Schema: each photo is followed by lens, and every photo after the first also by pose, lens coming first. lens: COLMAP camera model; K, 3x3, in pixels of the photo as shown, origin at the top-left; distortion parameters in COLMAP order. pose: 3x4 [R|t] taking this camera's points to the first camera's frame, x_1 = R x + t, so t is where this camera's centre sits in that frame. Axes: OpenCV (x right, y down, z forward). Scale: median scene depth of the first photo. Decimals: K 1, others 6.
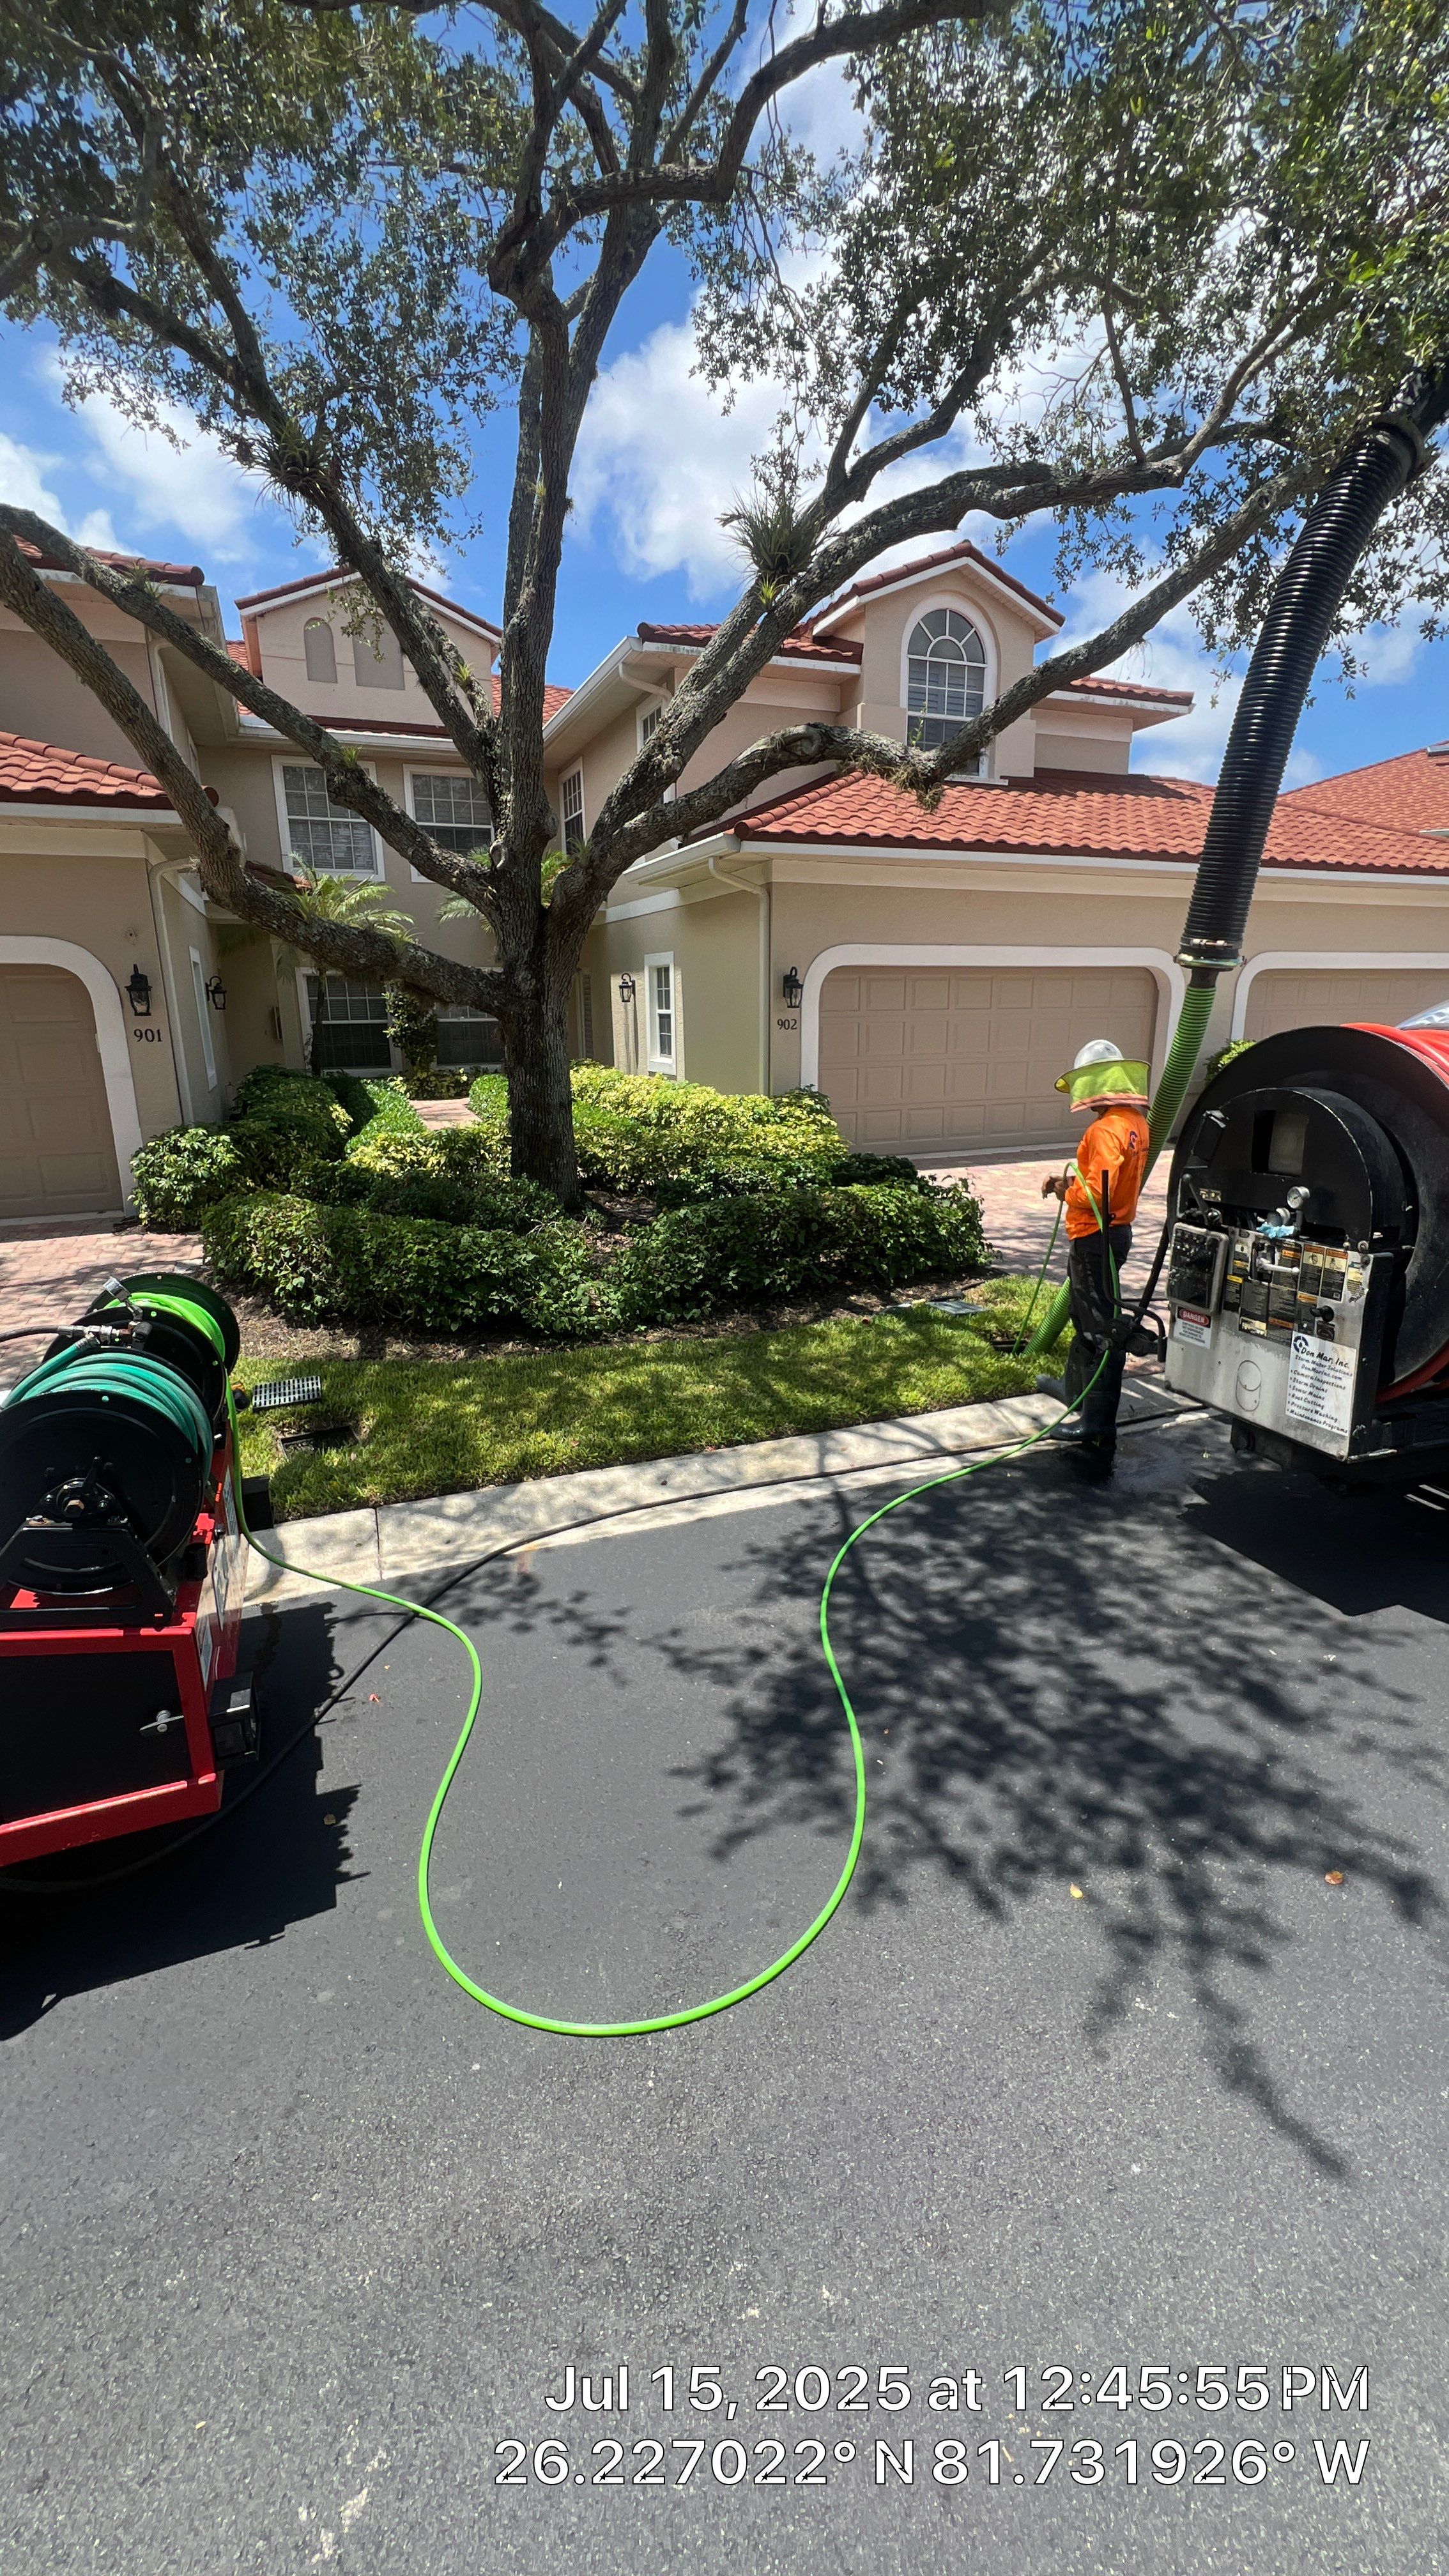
lens RADIAL K [[1056.6, 0, 724.5], [0, 1056.6, 1288.0], [0, 0, 1]] dist [-0.001428, -0.000065]
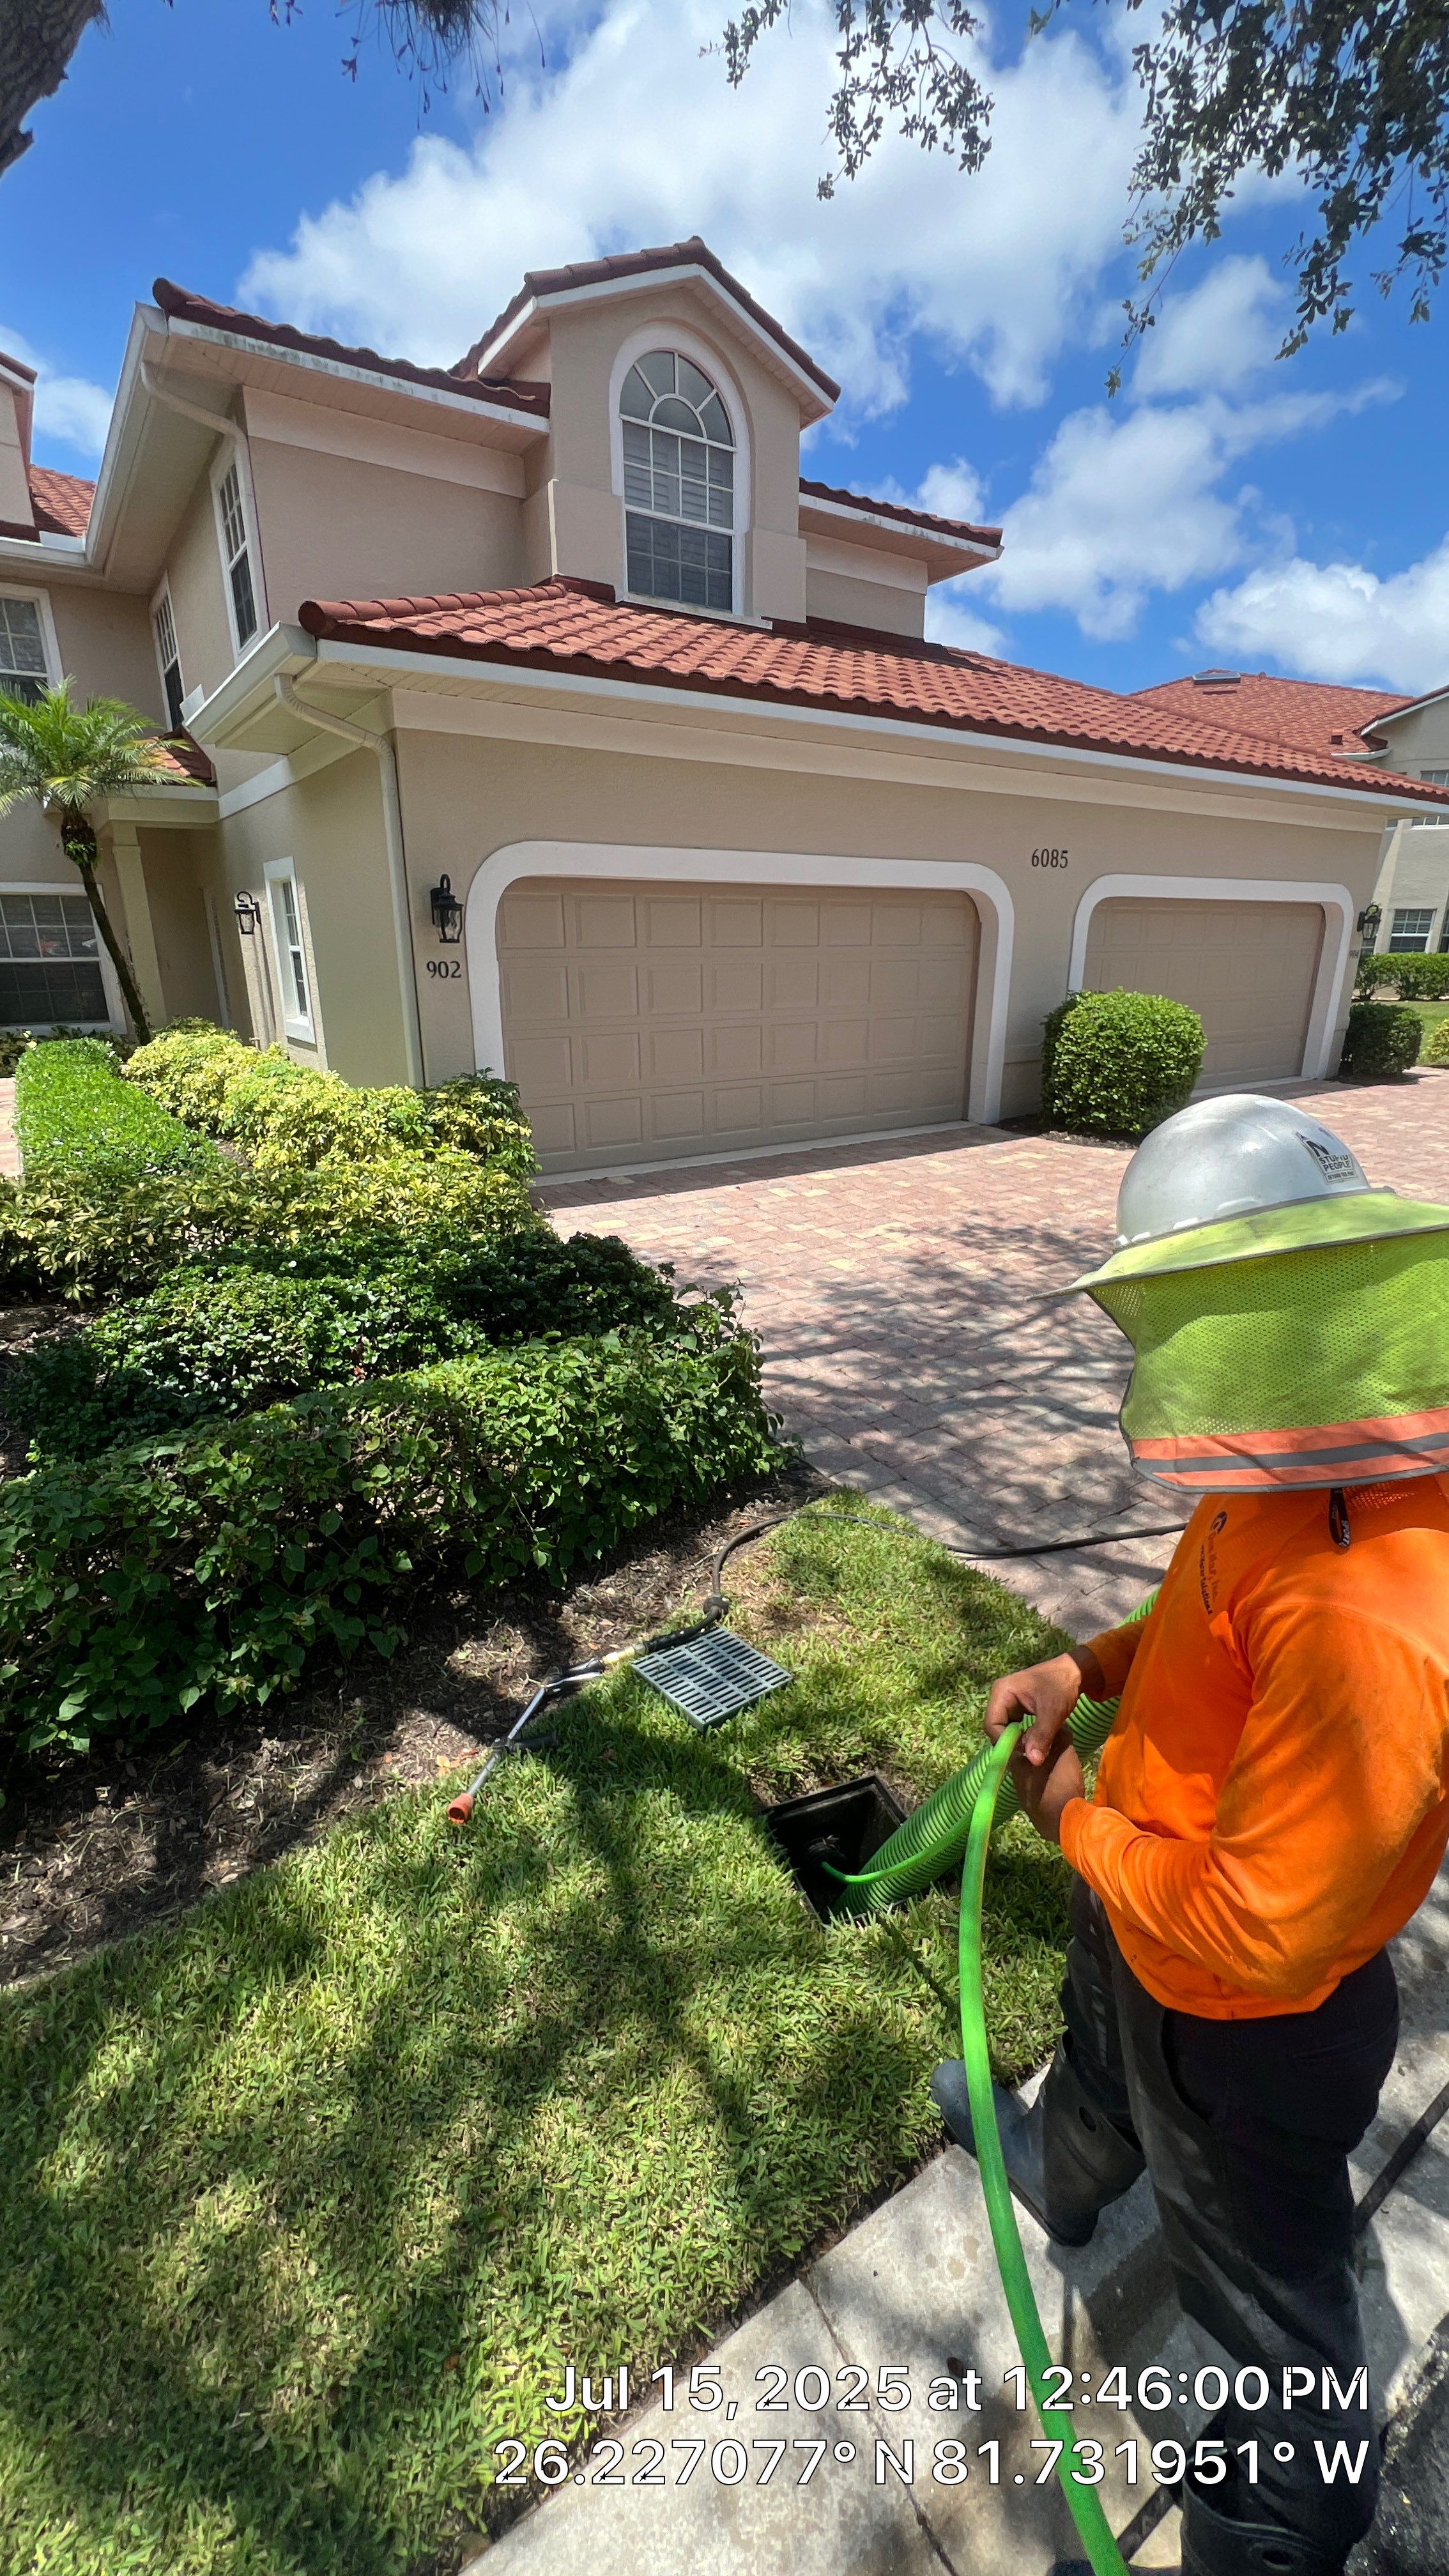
lens RADIAL K [[1056.6, 0, 724.5], [0, 1056.6, 1288.0], [0, 0, 1]] dist [-0.001428, -0.000065]
pose [[0.979516, -0.056140, 0.193384, 0.092852], [0.045785, 0.997289, 0.057608, -0.094010], [-0.196094, -0.047574, 0.979430, 0.360567]]
